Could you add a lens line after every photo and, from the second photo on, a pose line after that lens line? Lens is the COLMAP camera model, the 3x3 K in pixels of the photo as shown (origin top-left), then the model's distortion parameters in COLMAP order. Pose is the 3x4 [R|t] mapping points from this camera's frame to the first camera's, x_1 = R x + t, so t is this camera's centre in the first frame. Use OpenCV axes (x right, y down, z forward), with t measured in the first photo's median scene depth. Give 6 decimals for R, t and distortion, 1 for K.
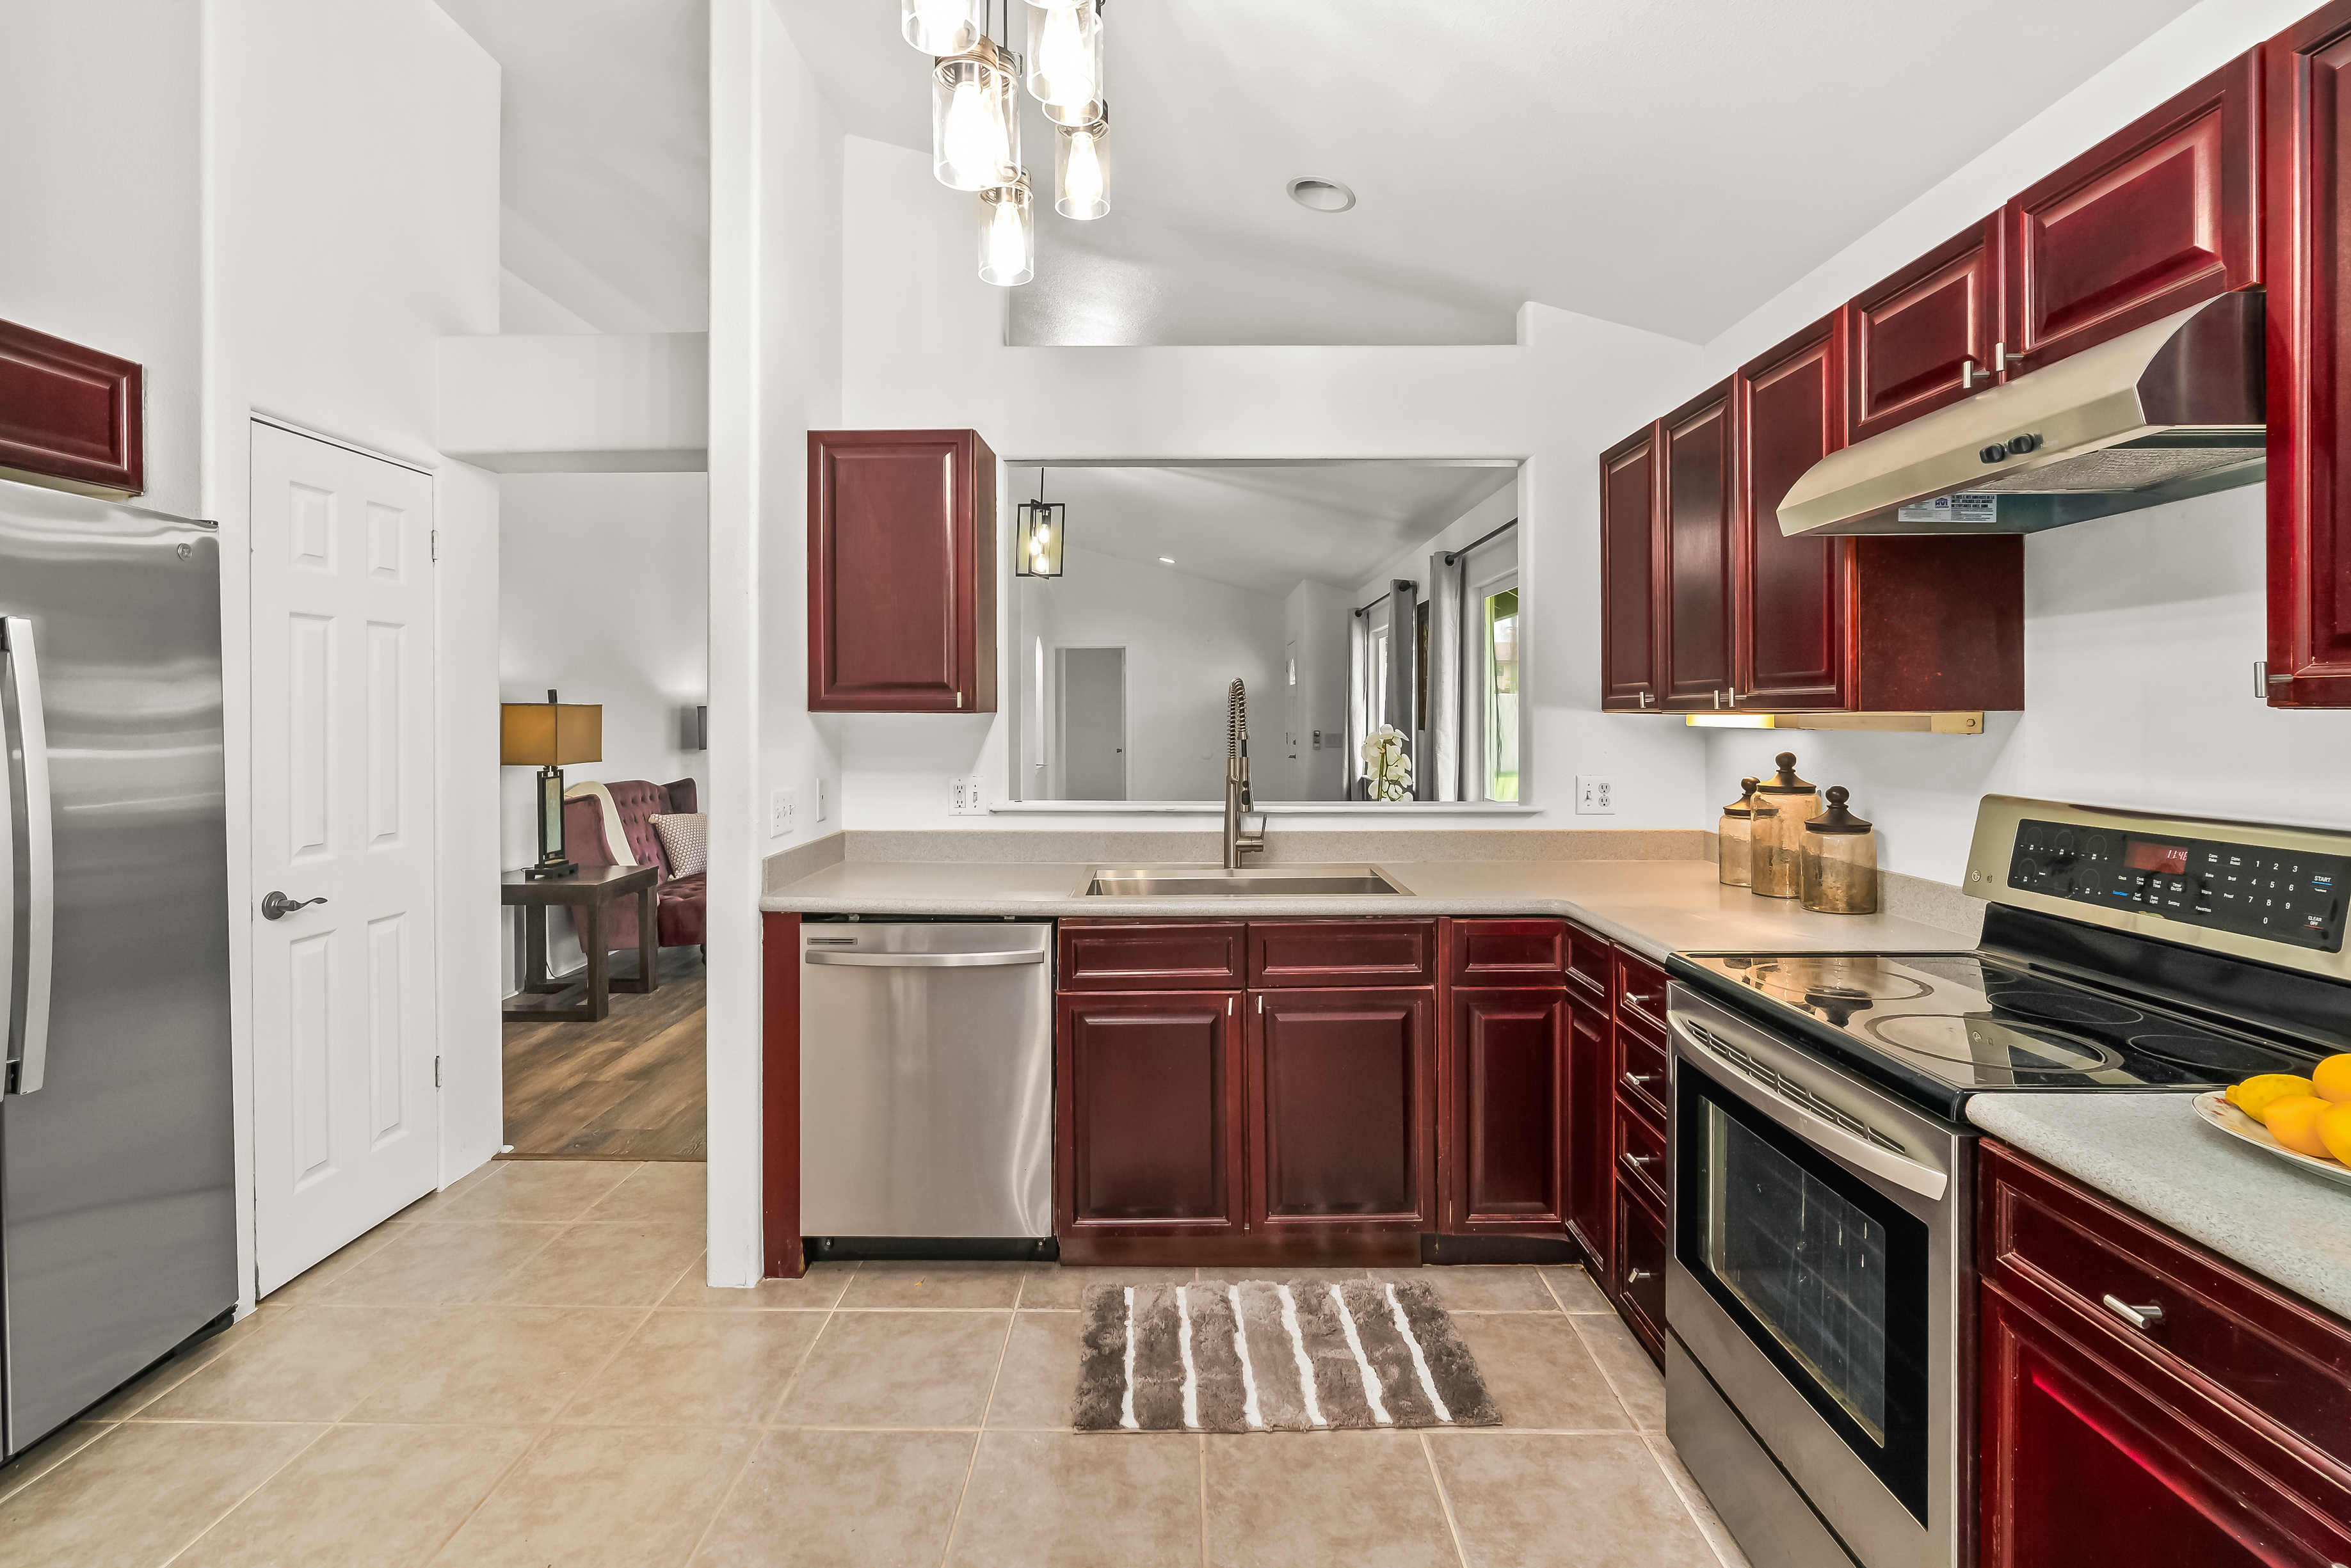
lens RADIAL K [[1149.6, 0, 1169.8], [0, 1149.6, 733.3], [0, 0, 1]] dist [-0.001194, 0.000499]
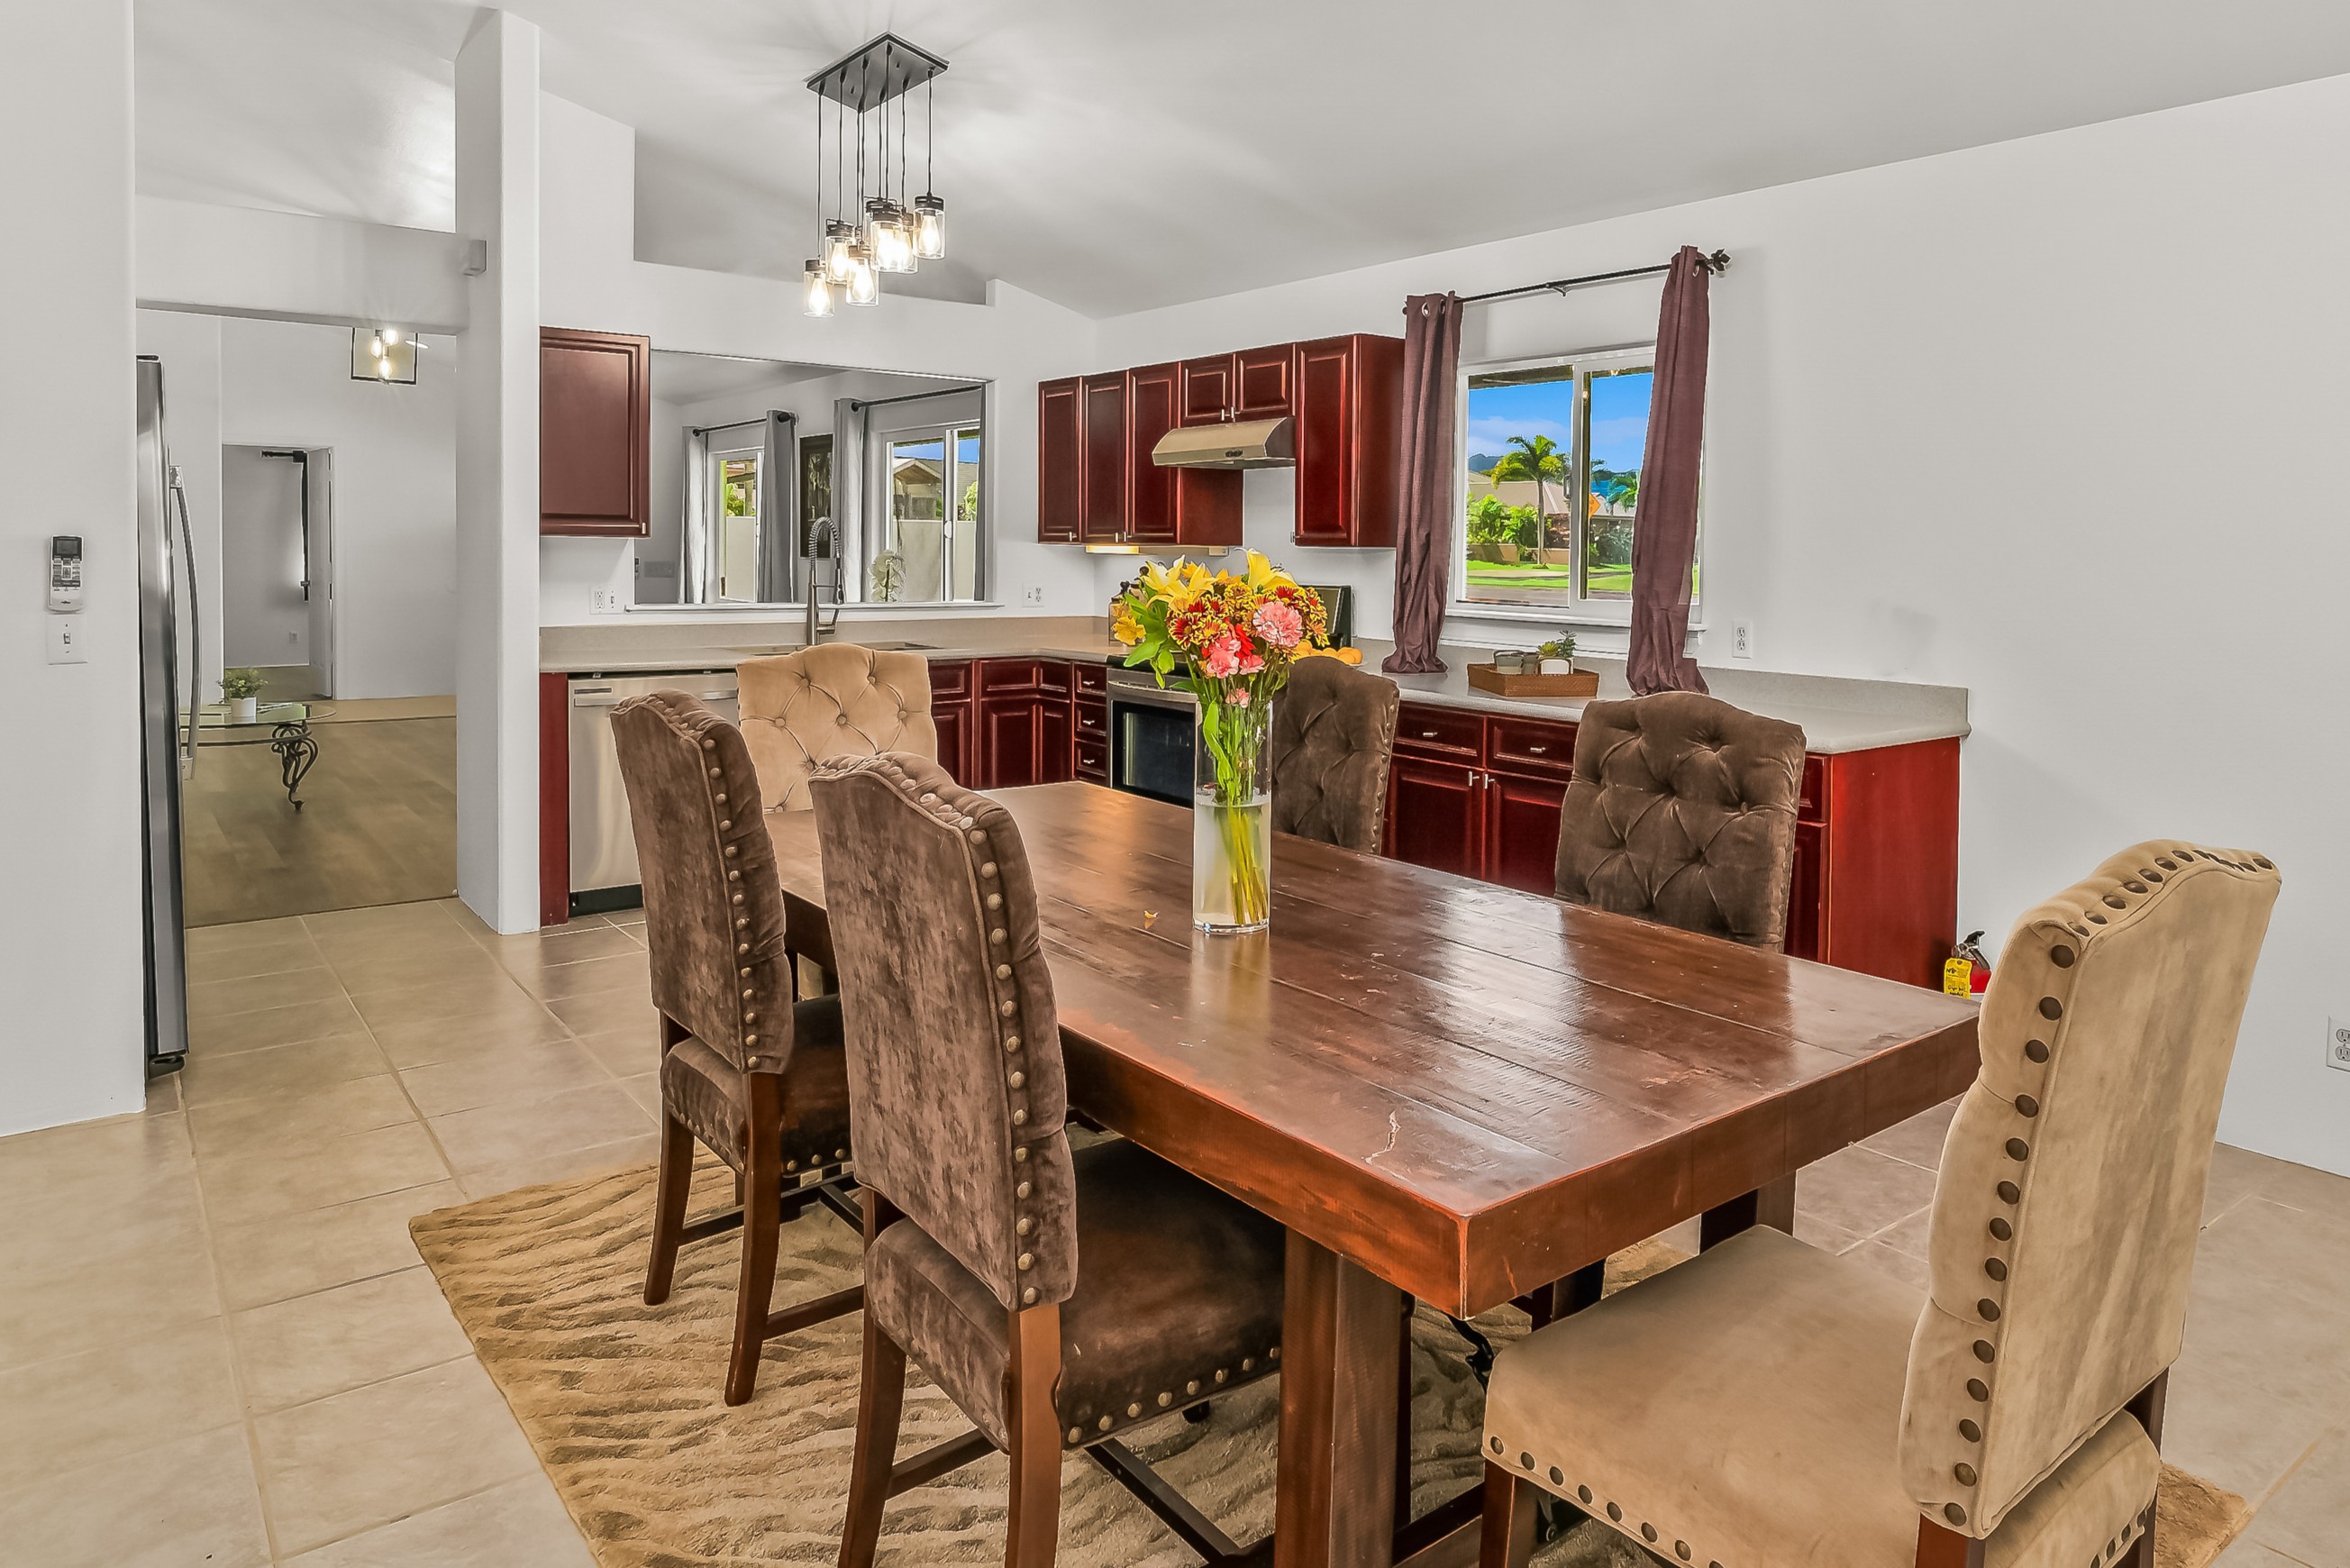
lens RADIAL K [[1149.3, 0, 1169.3], [0, 1149.3, 733.3], [0, 0, 1]] dist [-0.001194, 0.000499]
pose [[0.848437, -0.071045, 0.524507, -0.442360], [-0.006863, 0.989391, 0.145116, 0.013800], [-0.529252, -0.126721, 0.838948, -0.649148]]
